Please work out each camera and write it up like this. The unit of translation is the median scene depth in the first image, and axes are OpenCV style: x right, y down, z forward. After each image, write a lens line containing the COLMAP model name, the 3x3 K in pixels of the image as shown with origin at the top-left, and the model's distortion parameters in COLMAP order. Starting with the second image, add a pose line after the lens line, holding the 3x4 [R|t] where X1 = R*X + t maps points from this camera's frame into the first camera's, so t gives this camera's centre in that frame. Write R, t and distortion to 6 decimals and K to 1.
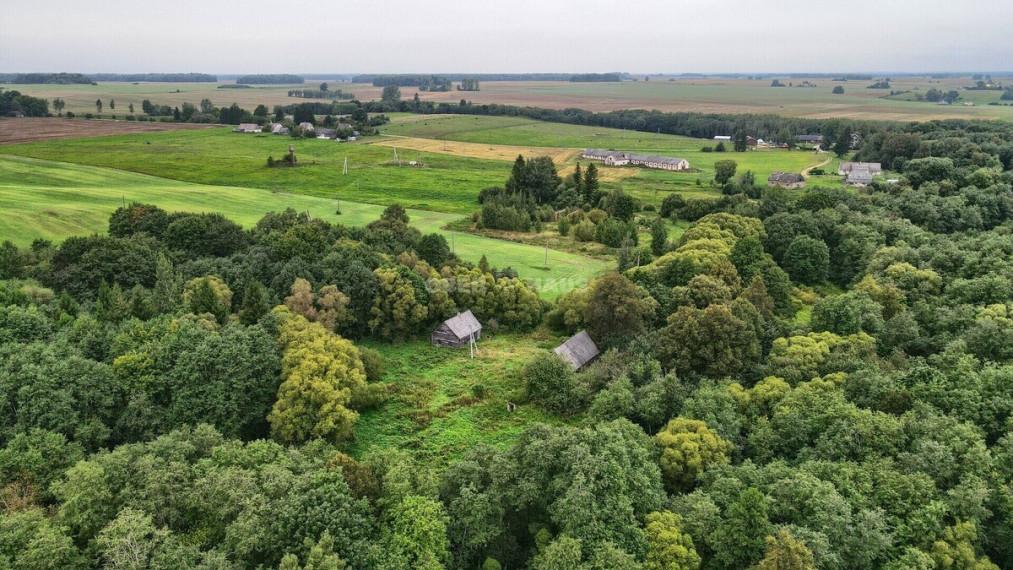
lens RADIAL K [[745.3, 0, 508.3], [0, 745.3, 279.7], [0, 0, 1]] dist [-0.008140, 0.061376]
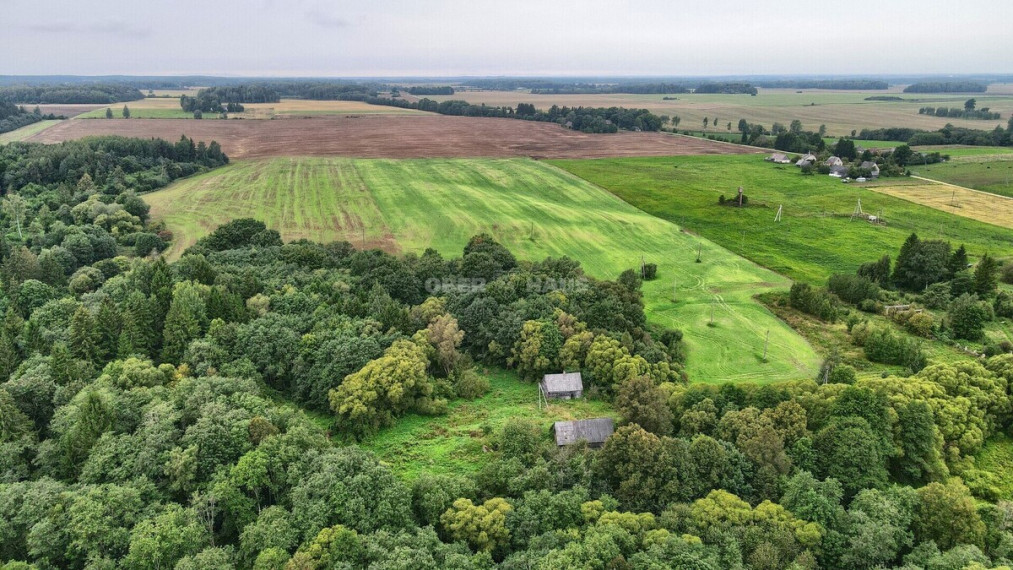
lens RADIAL K [[745.3, 0, 508.3], [0, 745.3, 279.7], [0, 0, 1]] dist [-0.008140, 0.061376]
pose [[0.656710, 0.202785, -0.726367, 0.697397], [-0.203365, 0.975107, 0.088365, -0.183104], [0.726205, 0.089688, 0.681602, 0.091870]]
